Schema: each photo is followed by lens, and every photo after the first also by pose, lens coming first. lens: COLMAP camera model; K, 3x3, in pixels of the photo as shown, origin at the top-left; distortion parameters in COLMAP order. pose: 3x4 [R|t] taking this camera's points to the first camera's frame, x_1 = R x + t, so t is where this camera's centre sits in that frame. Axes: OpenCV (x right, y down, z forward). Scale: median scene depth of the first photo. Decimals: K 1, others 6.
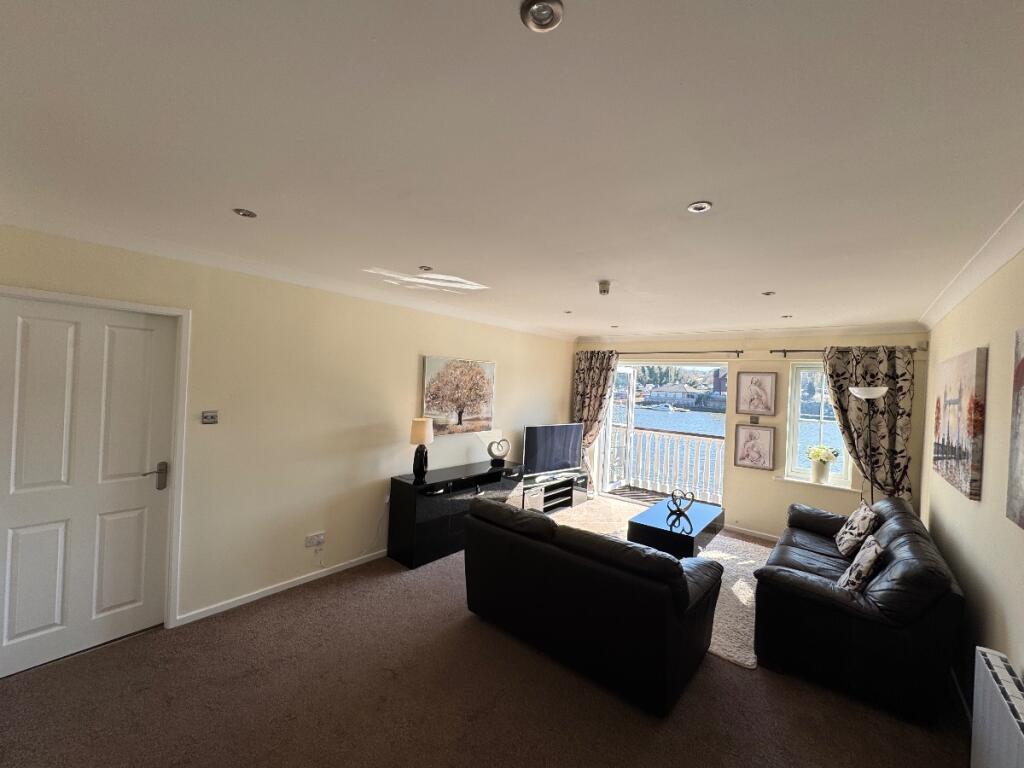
lens RADIAL K [[408.8, 0, 511.1], [0, 408.8, 383.2], [0, 0, 1]] dist [-0.006531, 0.001900]
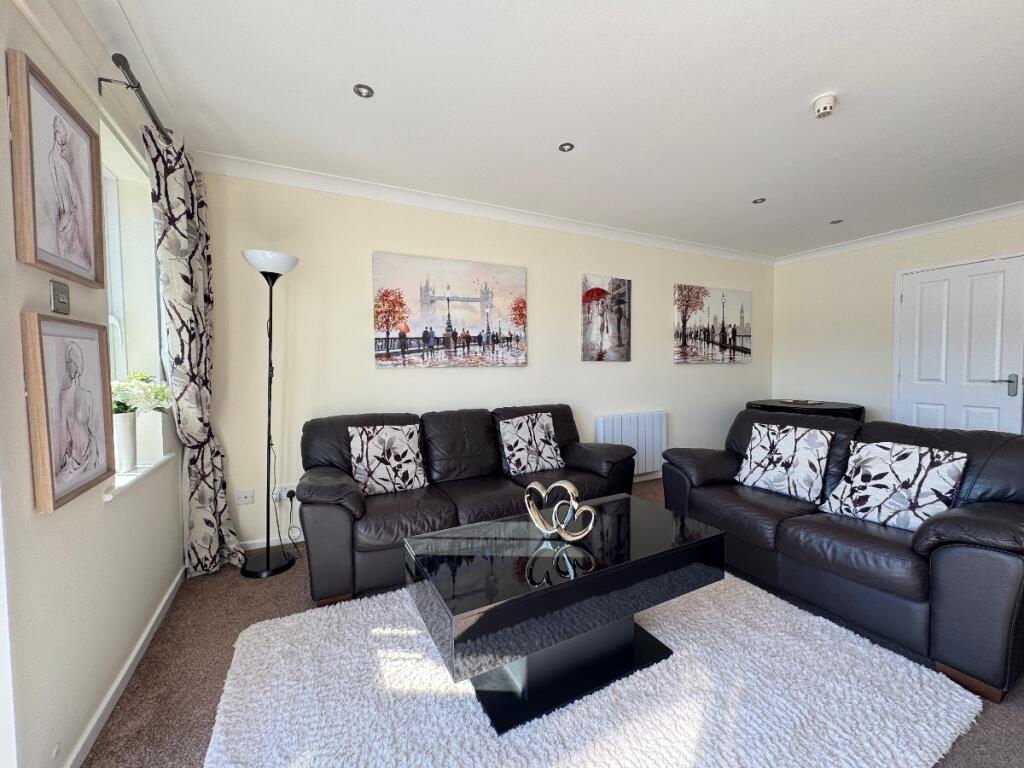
lens RADIAL K [[408.8, 0, 509.5], [0, 408.8, 383.1], [0, 0, 1]] dist [-0.006531, 0.001900]
pose [[-0.915859, -0.053635, 0.397901, 0.250170], [-0.033572, 0.997797, 0.057224, 0.118667], [-0.400094, 0.039051, -0.915642, 1.124213]]
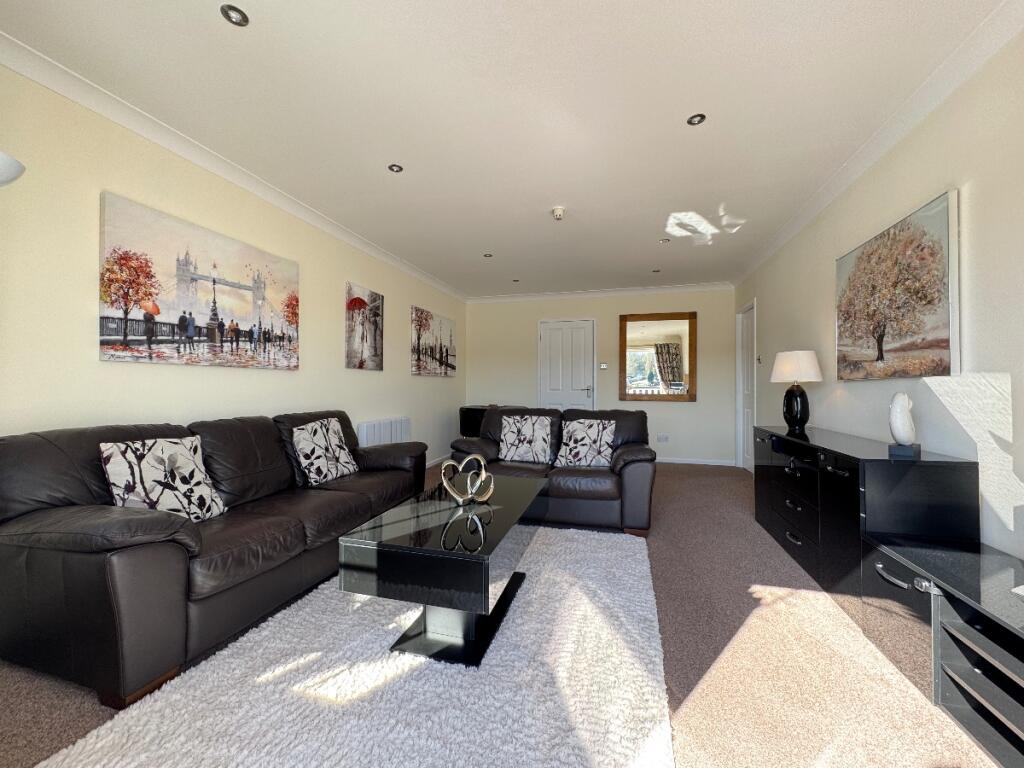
lens RADIAL K [[408.8, 0, 511.8], [0, 408.8, 382.6], [0, 0, 1]] dist [-0.006531, 0.001900]
pose [[-0.912242, -0.053622, -0.406126, 0.464036], [-0.045389, 0.998522, -0.029884, 0.153663], [0.407129, -0.008828, -0.913328, 1.189661]]
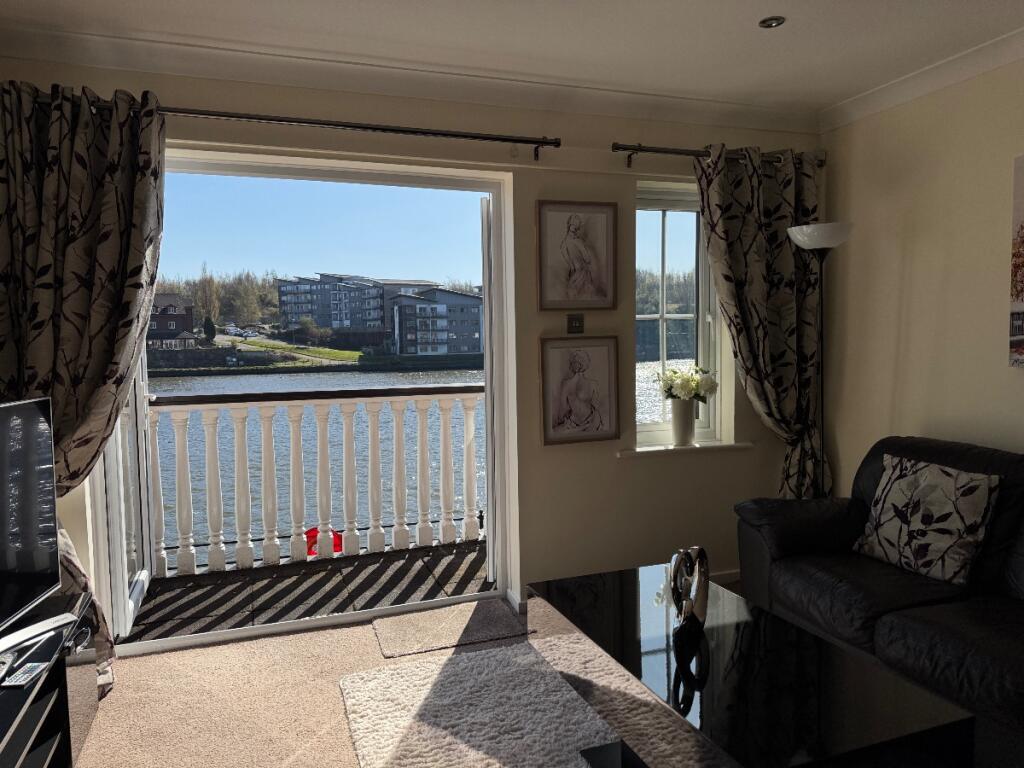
lens RADIAL K [[719.3, 0, 517.1], [0, 719.3, 381.0], [0, 0, 1]] dist [0.027184, -0.042423]
pose [[0.506668, -0.108363, 0.855304, -0.045851], [0.039696, 0.993950, 0.102413, 0.072222], [-0.861227, -0.017937, 0.507904, 0.694659]]
